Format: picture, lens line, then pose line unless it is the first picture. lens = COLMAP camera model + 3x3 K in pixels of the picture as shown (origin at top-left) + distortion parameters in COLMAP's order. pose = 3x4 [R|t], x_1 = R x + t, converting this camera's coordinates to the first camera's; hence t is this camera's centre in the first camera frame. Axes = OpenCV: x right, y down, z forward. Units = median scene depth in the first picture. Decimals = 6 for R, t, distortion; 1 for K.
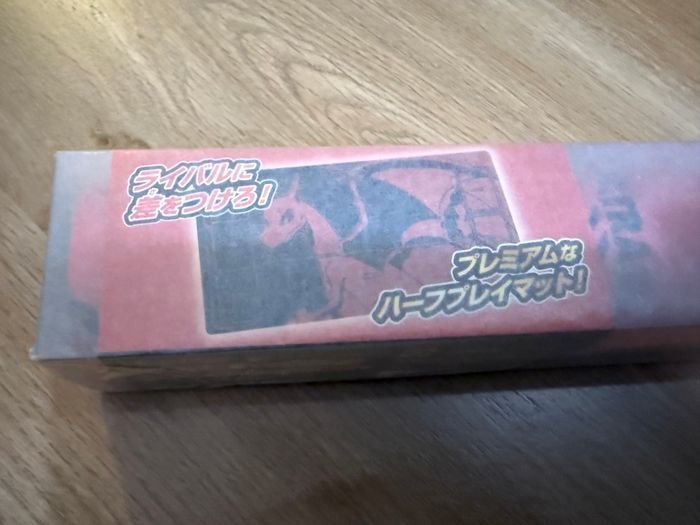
lens RADIAL K [[560.9, 0, 350.0], [0, 560.9, 262.5], [0, 0, 1]] dist [0.019953, 0.000863]
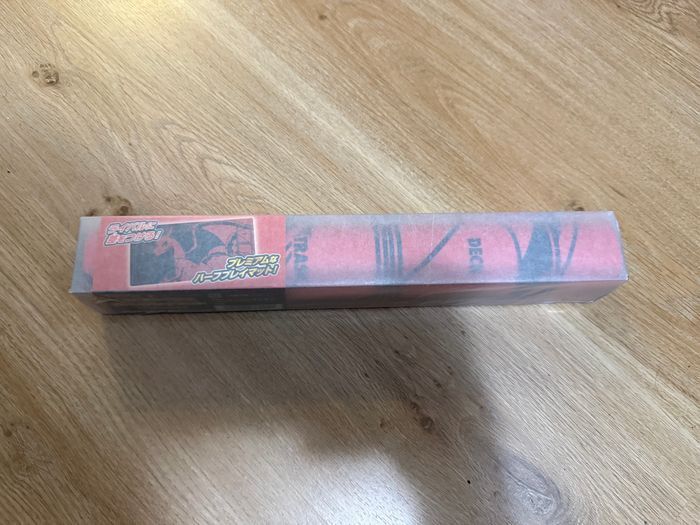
lens RADIAL K [[483.3, 0, 350.0], [0, 483.3, 262.5], [0, 0, 1]] dist [0.174150, -0.378628]
pose [[0.999581, 0.020264, -0.020658, 0.772403], [-0.019972, 0.999699, 0.014256, -0.040751], [0.020941, -0.013837, 0.999685, -1.248243]]
